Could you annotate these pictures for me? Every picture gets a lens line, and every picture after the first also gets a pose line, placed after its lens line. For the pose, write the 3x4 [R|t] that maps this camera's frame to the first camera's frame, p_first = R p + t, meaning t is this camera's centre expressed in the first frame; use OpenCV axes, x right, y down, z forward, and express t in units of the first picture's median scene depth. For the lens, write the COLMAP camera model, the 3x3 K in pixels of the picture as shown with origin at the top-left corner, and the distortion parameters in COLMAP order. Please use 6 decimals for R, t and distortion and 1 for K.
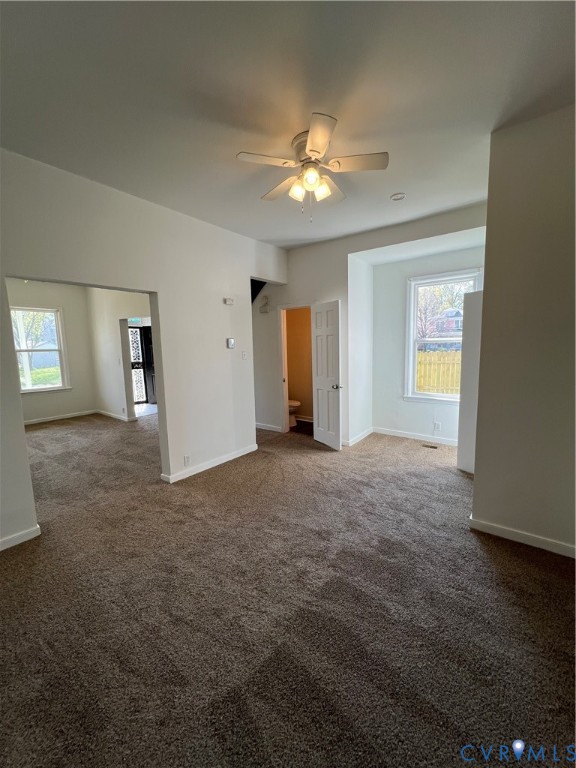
lens RADIAL K [[308.8, 0, 283.6], [0, 308.8, 385.1], [0, 0, 1]] dist [-0.003372, -0.000085]
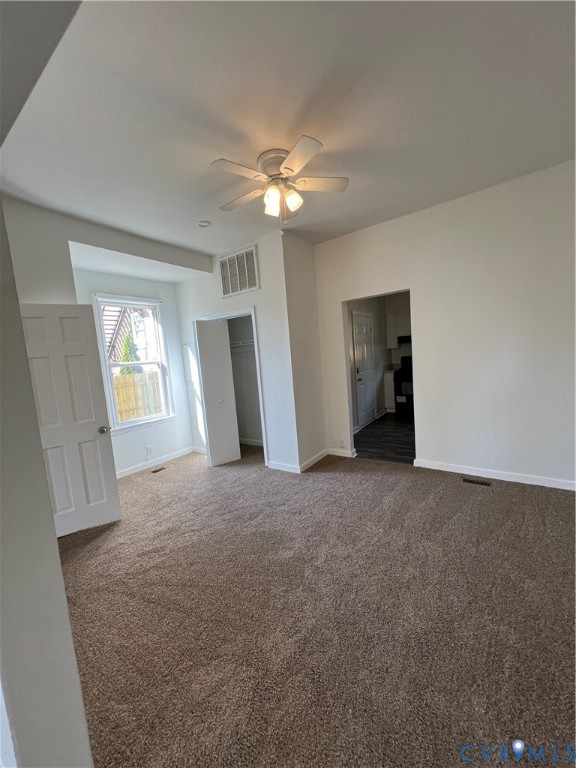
lens RADIAL K [[308.8, 0, 283.3], [0, 308.8, 383.1], [0, 0, 1]] dist [-0.003372, -0.000085]
pose [[-0.053817, -0.061163, 0.996676, -0.575698], [0.209705, 0.975171, 0.071167, -0.065238], [-0.976282, 0.212838, -0.039655, 0.672989]]
